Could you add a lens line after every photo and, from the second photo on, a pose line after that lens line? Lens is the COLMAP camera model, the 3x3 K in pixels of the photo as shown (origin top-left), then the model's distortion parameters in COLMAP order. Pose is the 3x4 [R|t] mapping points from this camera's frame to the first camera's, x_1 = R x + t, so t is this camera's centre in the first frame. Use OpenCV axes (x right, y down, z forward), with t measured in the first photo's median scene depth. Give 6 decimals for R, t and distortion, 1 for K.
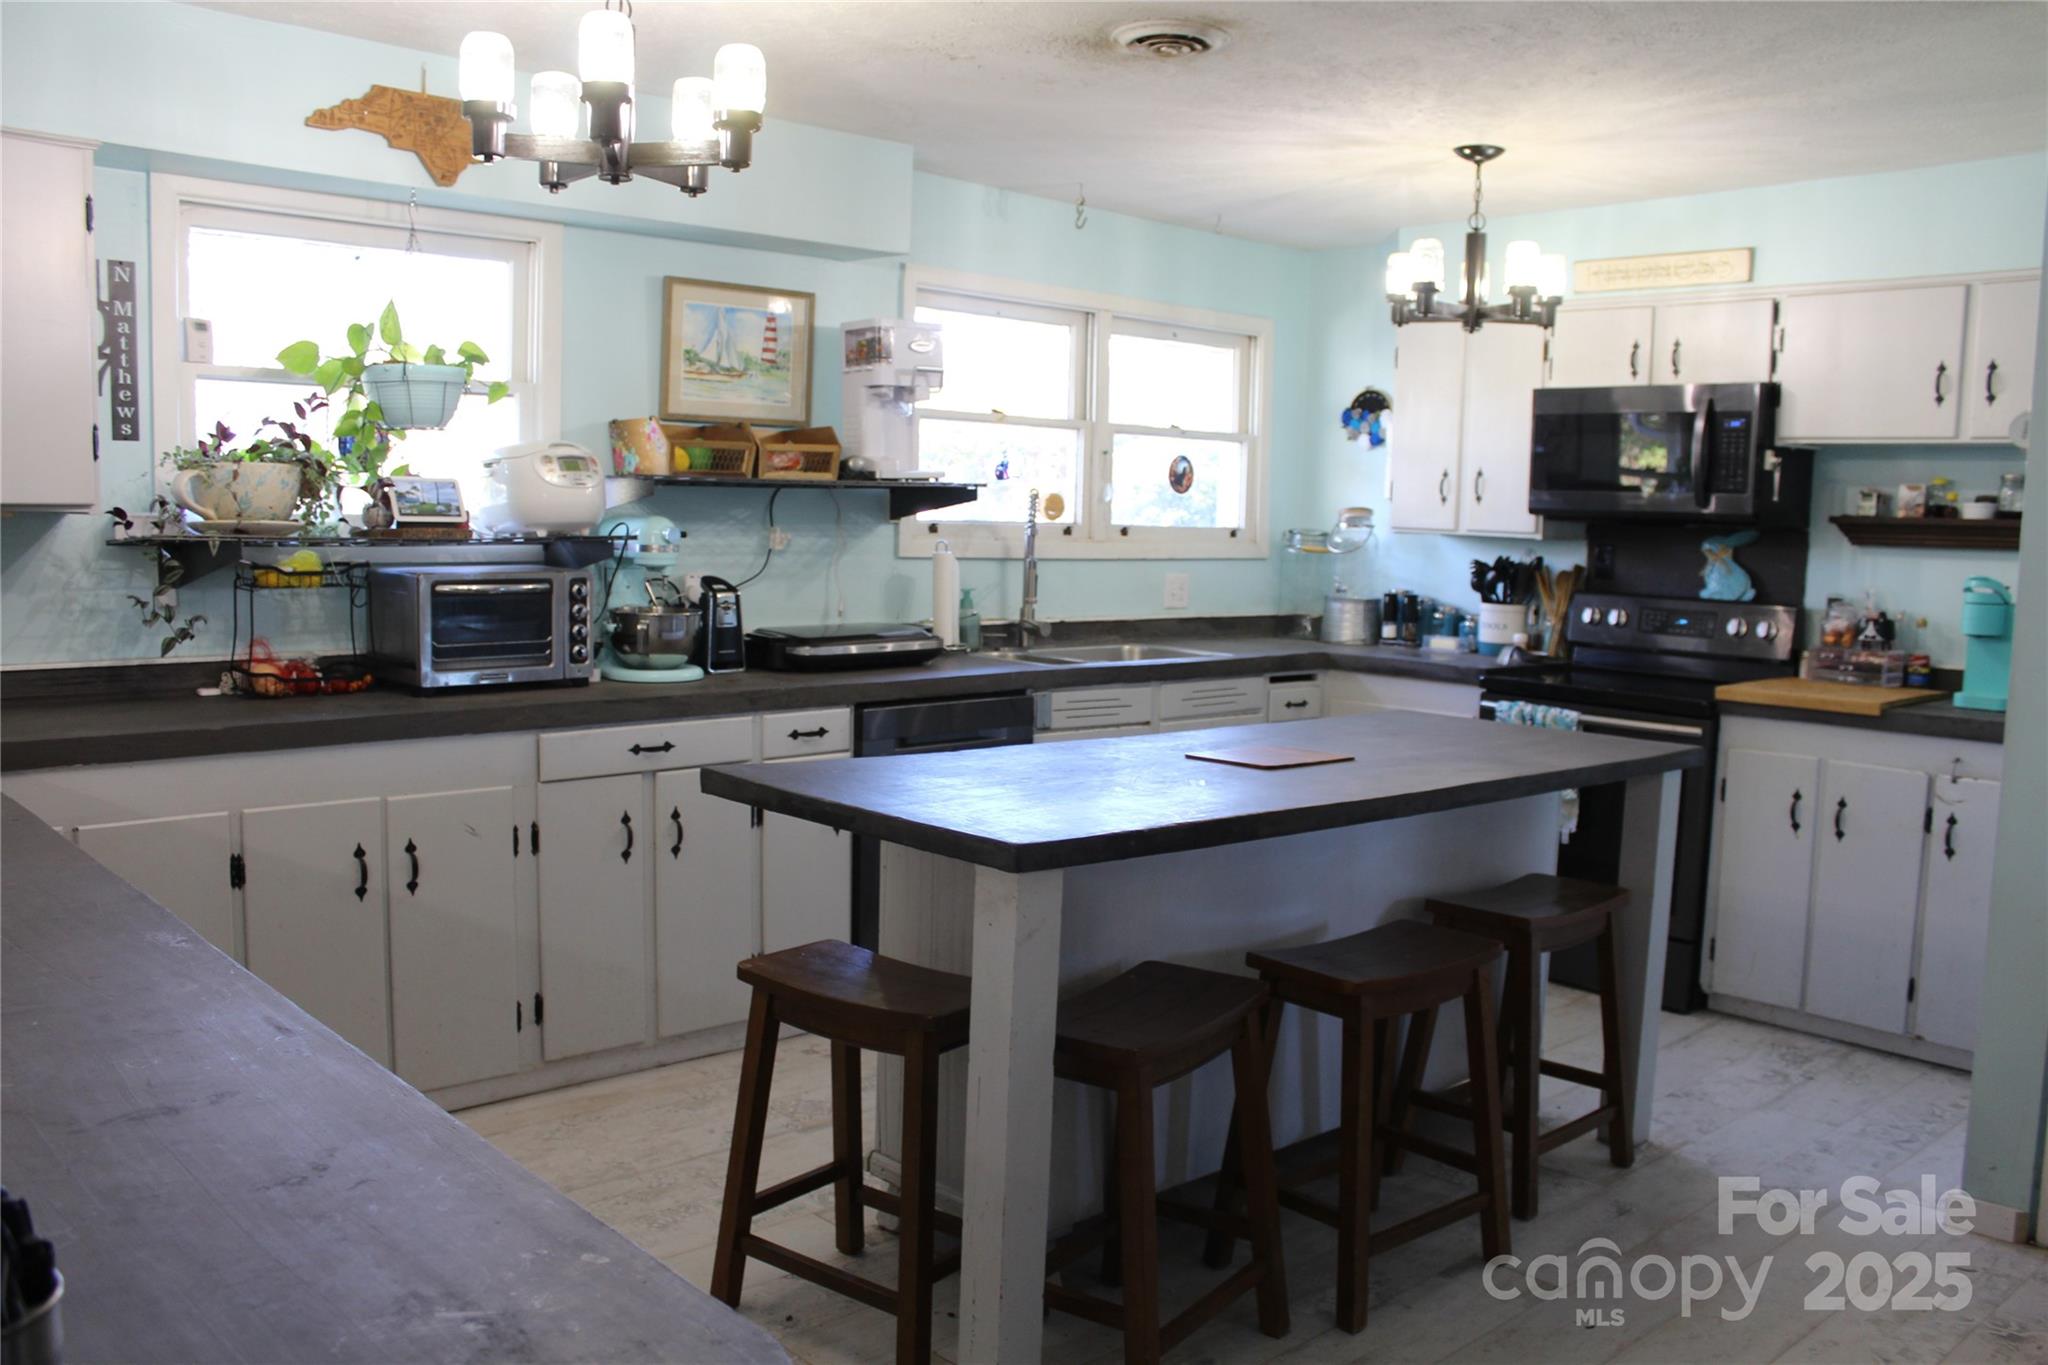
lens RADIAL K [[1670.4, 0, 1024.0], [0, 1670.4, 682.5], [0, 0, 1]] dist [-0.178386, 0.173282]
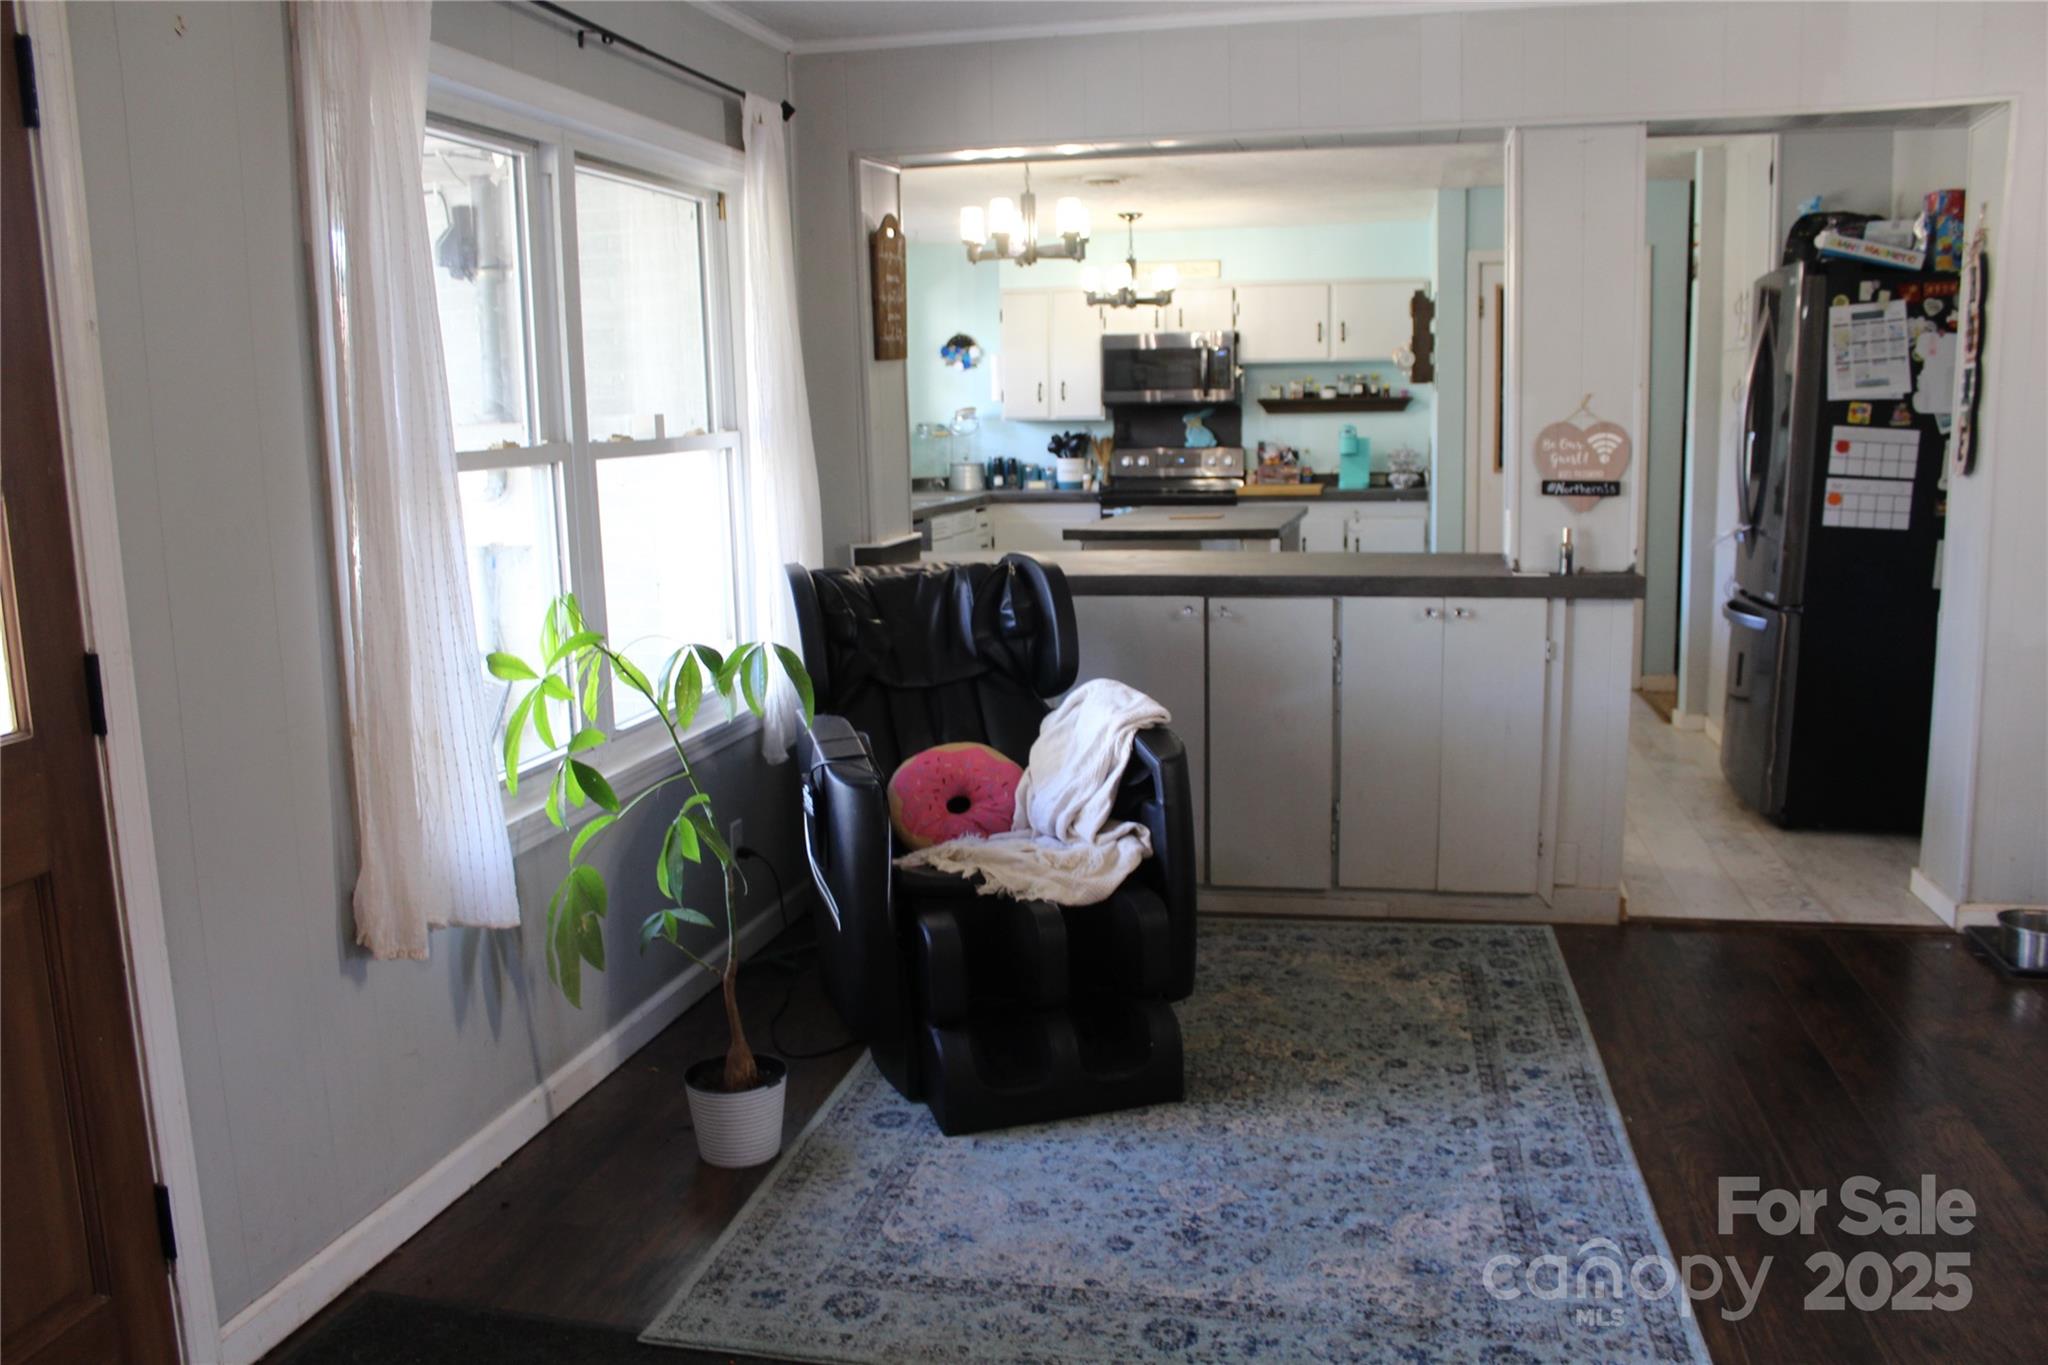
lens RADIAL K [[1670.4, 0, 1024.0], [0, 1670.4, 682.5], [0, 0, 1]] dist [-0.178386, 0.173282]
pose [[0.821854, -0.131266, 0.554370, -0.832395], [0.099512, 0.991210, 0.087176, 0.030503], [-0.560940, -0.016480, 0.827692, -0.465500]]
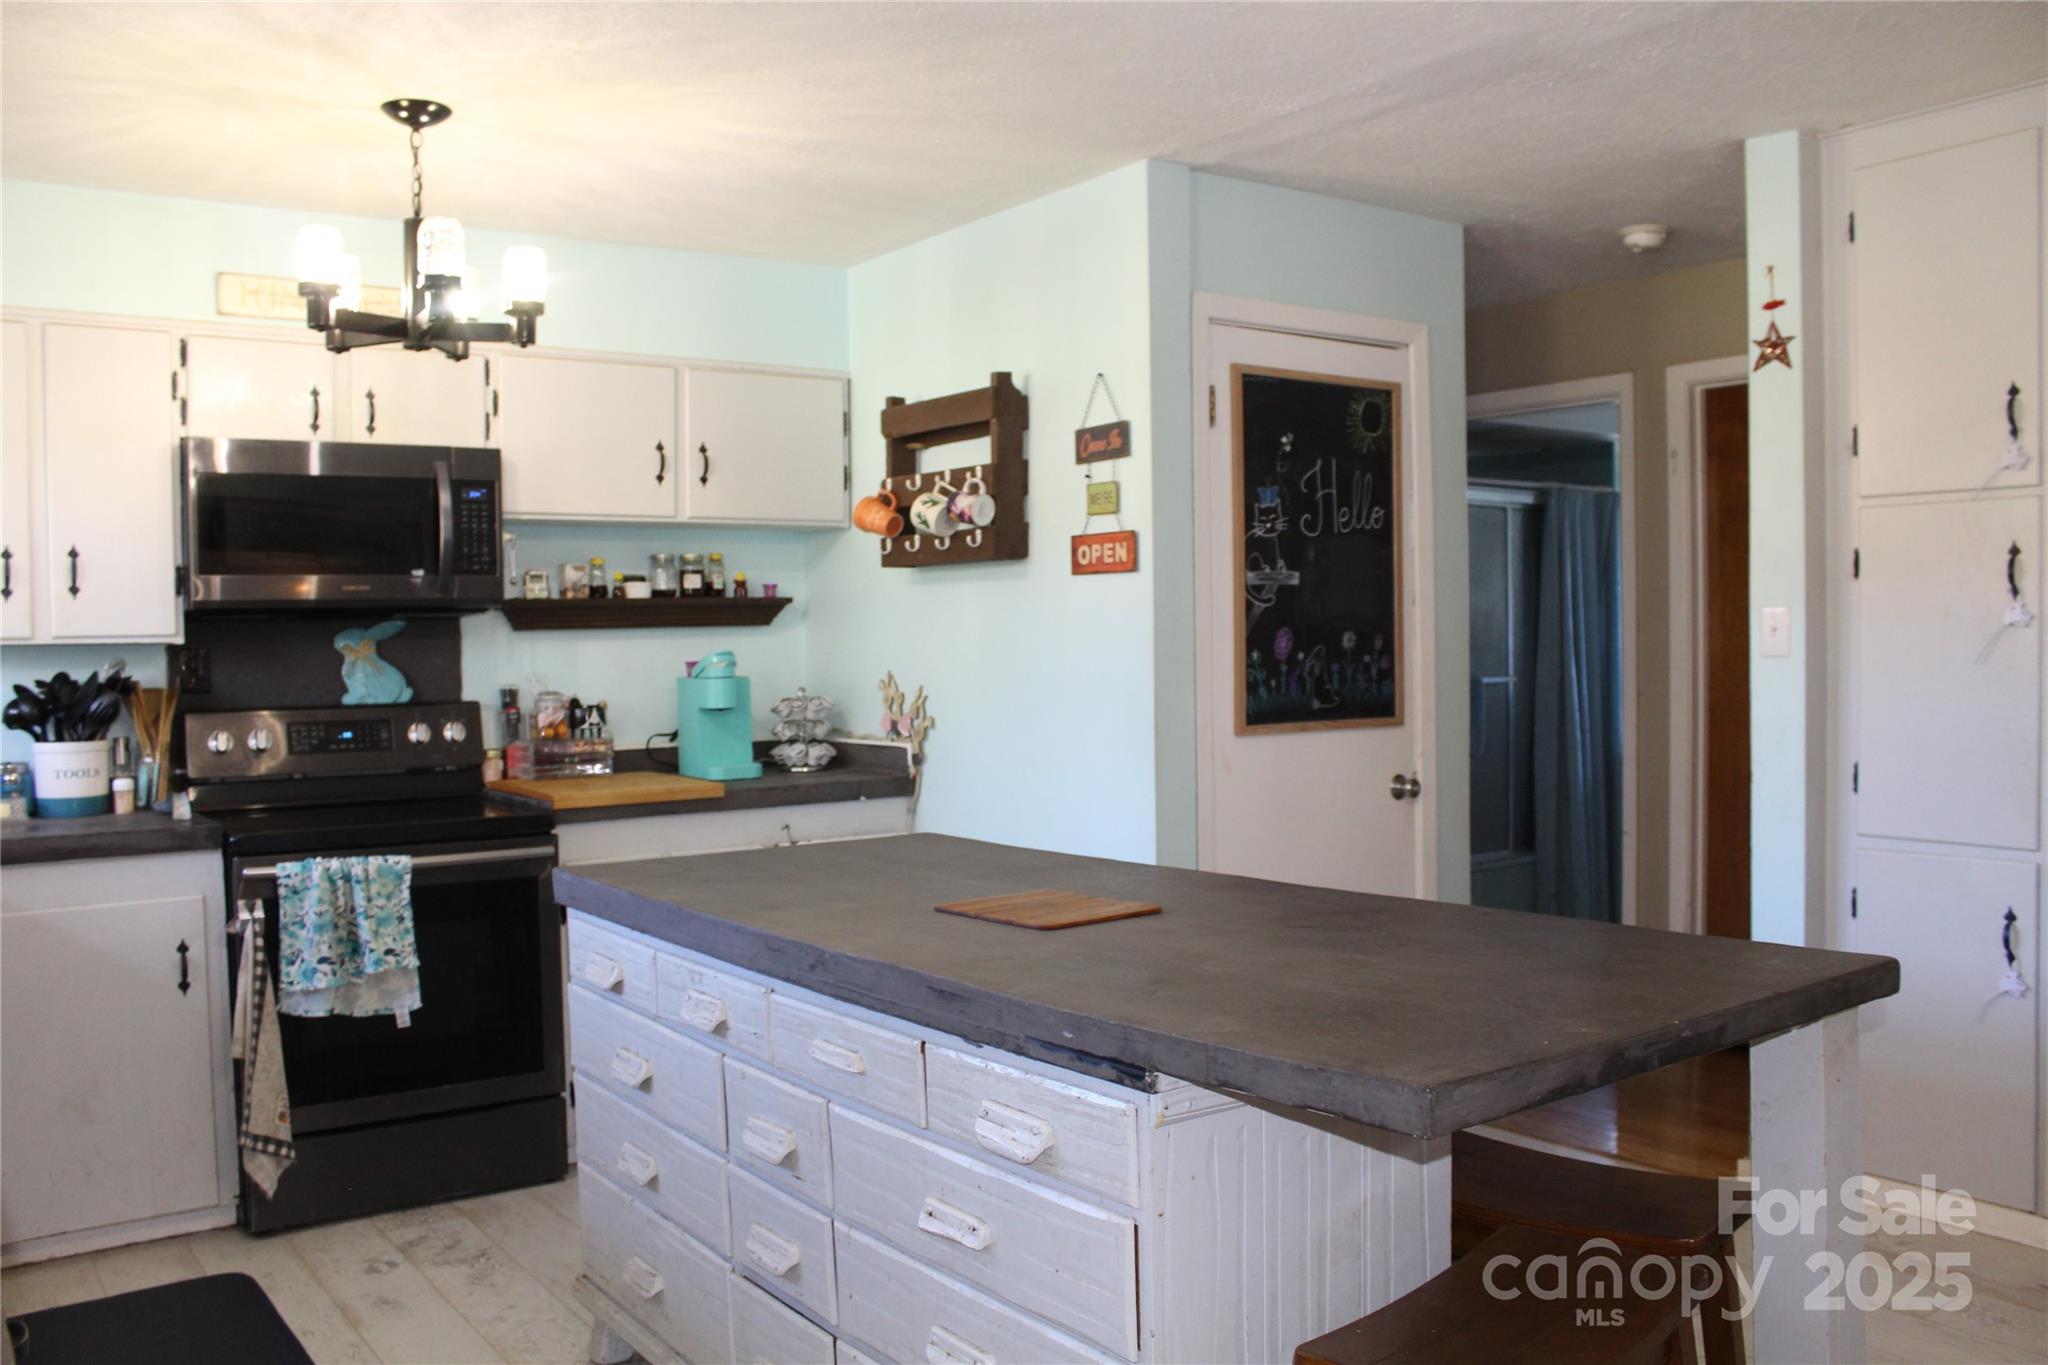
lens RADIAL K [[1670.4, 0, 1024.0], [0, 1670.4, 682.5], [0, 0, 1]] dist [-0.178386, 0.173282]
pose [[0.100240, -0.054611, 0.993463, -0.379140], [0.123269, 0.991481, 0.042065, -0.057172], [-0.987298, 0.118247, 0.106118, 0.589914]]
